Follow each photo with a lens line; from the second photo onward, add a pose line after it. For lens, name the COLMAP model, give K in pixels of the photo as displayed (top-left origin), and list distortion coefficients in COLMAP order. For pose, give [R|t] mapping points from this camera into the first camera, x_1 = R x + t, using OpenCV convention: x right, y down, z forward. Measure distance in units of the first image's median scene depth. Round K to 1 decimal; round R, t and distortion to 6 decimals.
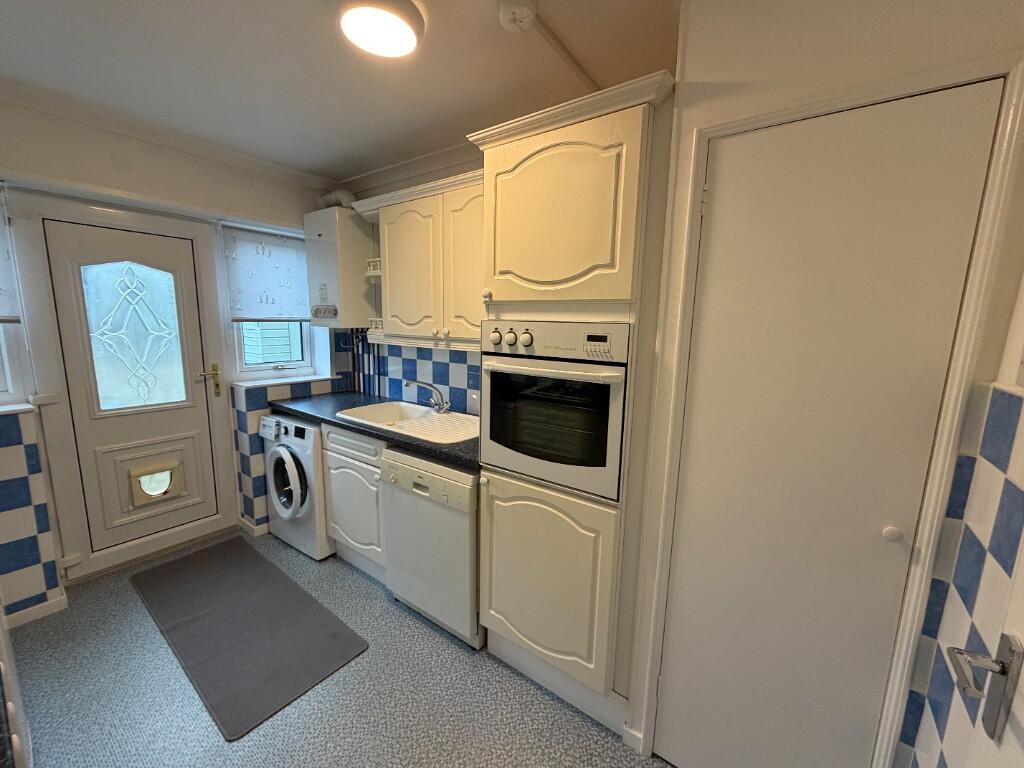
lens RADIAL K [[411.8, 0, 513.4], [0, 411.8, 366.6], [0, 0, 1]] dist [0.001487, 0.000206]
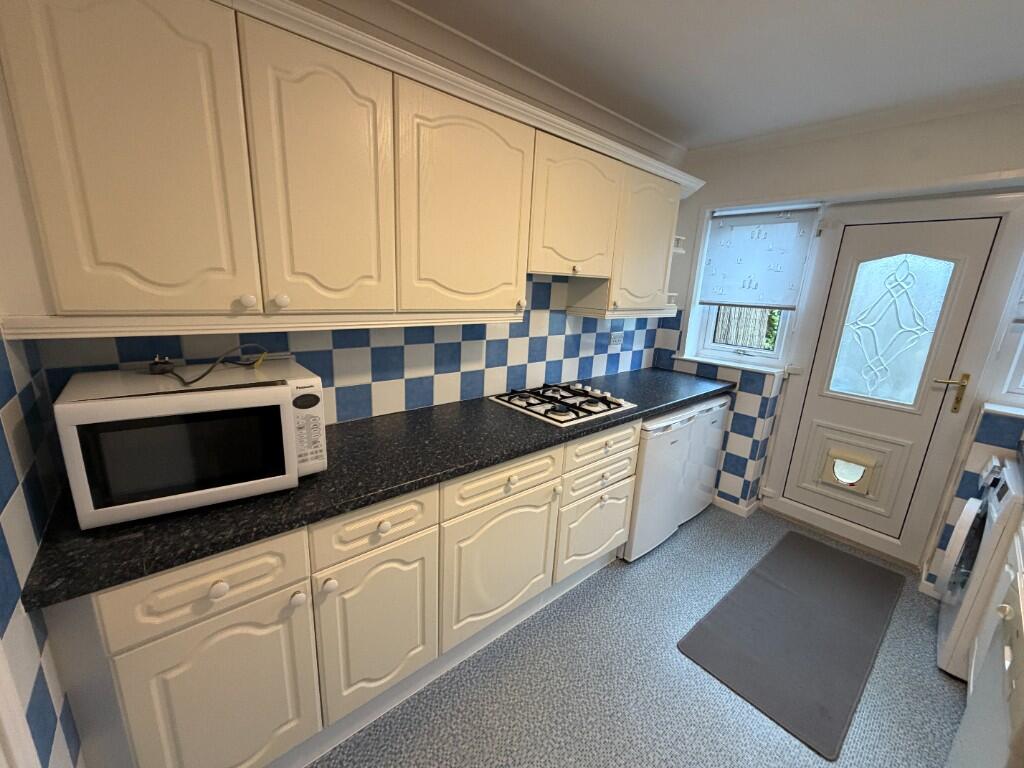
lens RADIAL K [[406.3, 0, 512.7], [0, 406.3, 385.9], [0, 0, 1]] dist [-0.001424, 0.000038]
pose [[-0.229011, 0.201085, -0.952428, 0.282644], [-0.159651, 0.957423, 0.240528, -0.038170], [0.960243, 0.207140, -0.187156, 0.382602]]
